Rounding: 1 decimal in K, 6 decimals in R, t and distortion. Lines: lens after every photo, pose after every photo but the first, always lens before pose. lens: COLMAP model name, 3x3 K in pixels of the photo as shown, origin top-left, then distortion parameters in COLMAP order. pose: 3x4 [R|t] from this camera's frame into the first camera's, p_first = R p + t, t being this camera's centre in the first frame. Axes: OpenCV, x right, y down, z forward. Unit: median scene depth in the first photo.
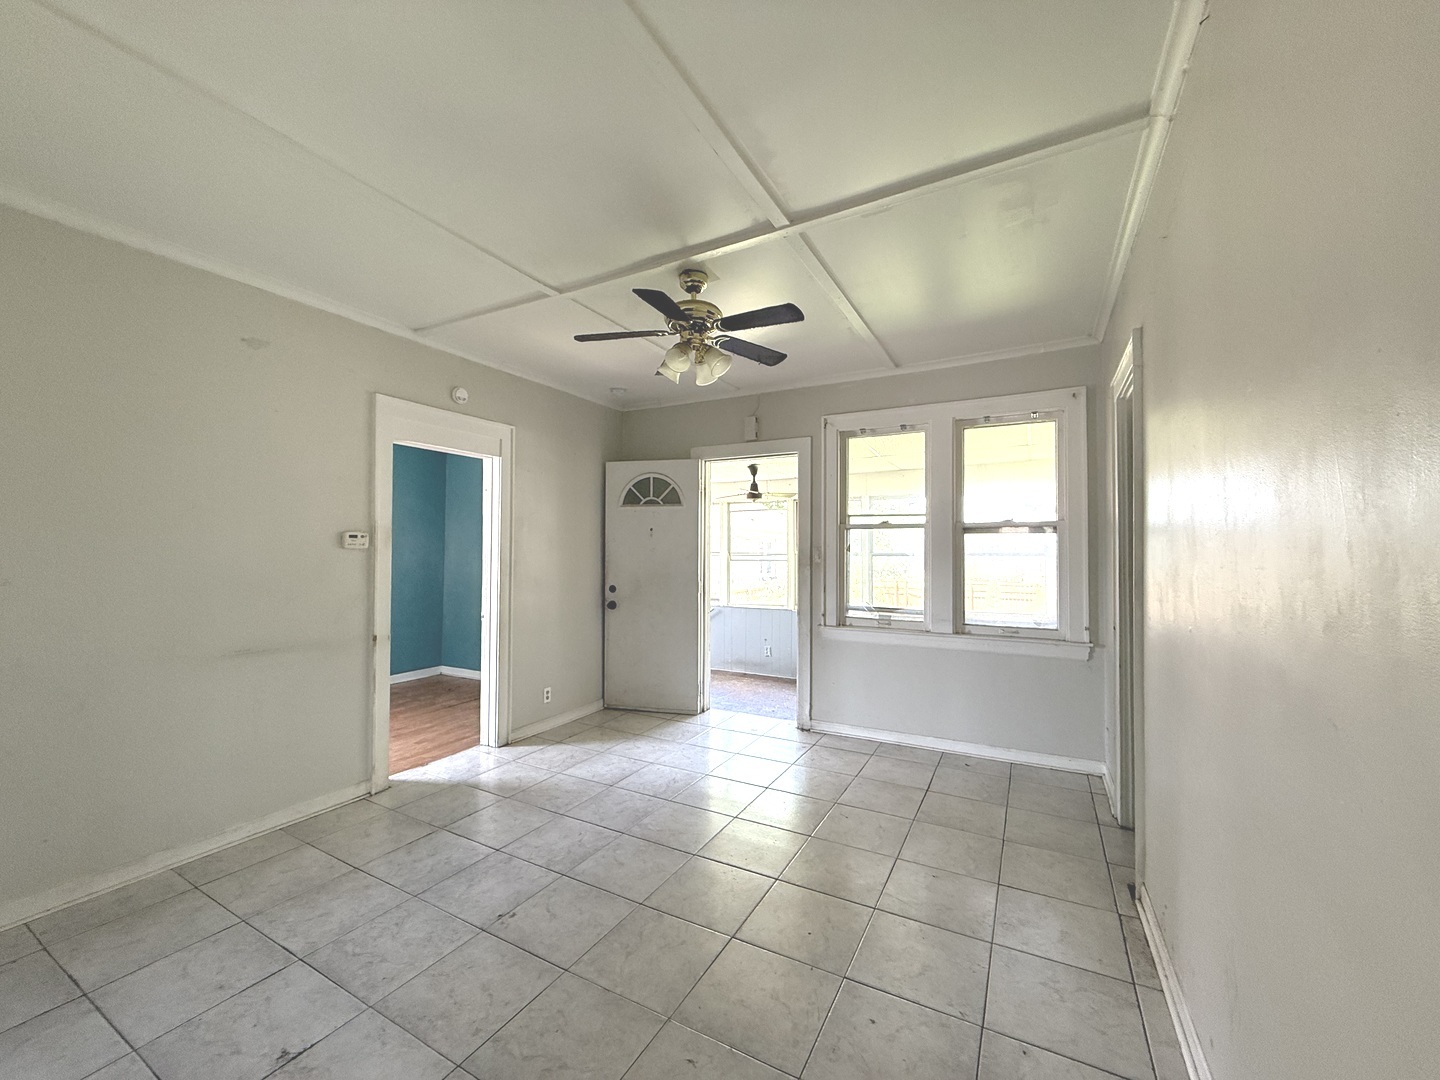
lens RADIAL K [[573.0, 0, 714.8], [0, 573.0, 539.4], [0, 0, 1]] dist [-0.000230, -0.000424]
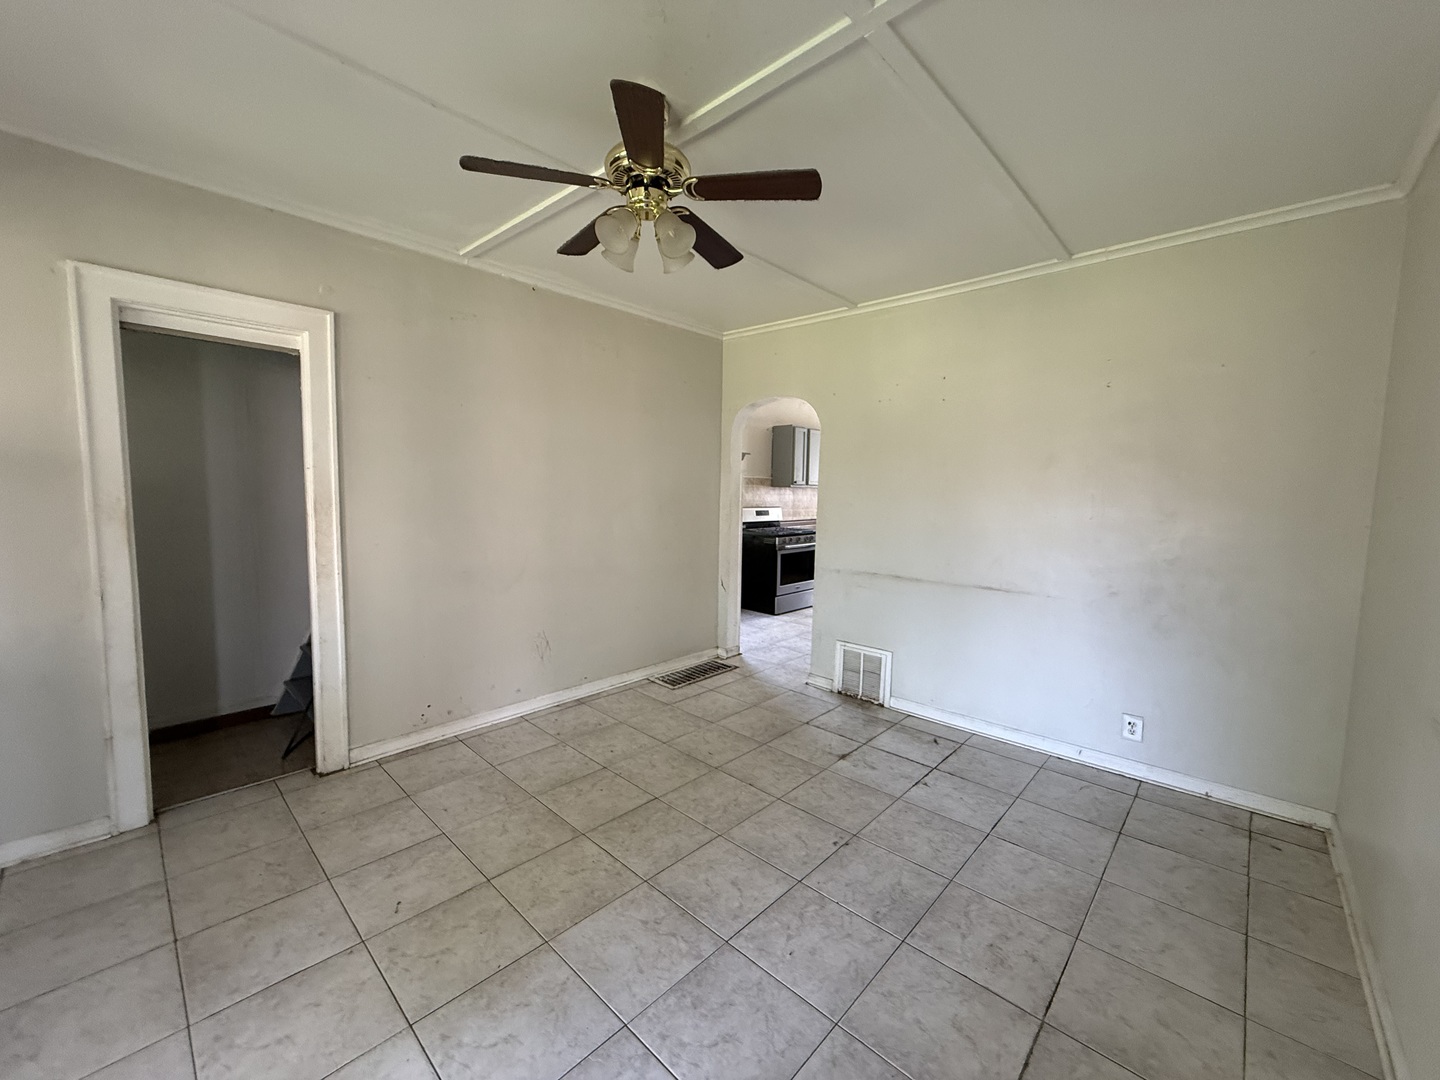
lens RADIAL K [[573.0, 0, 714.8], [0, 573.0, 539.4], [0, 0, 1]] dist [-0.000230, -0.000424]
pose [[-0.969264, -0.039311, 0.242862, -0.343846], [-0.022396, 0.997152, 0.072021, 0.004716], [-0.245002, 0.064368, -0.967384, 1.919968]]
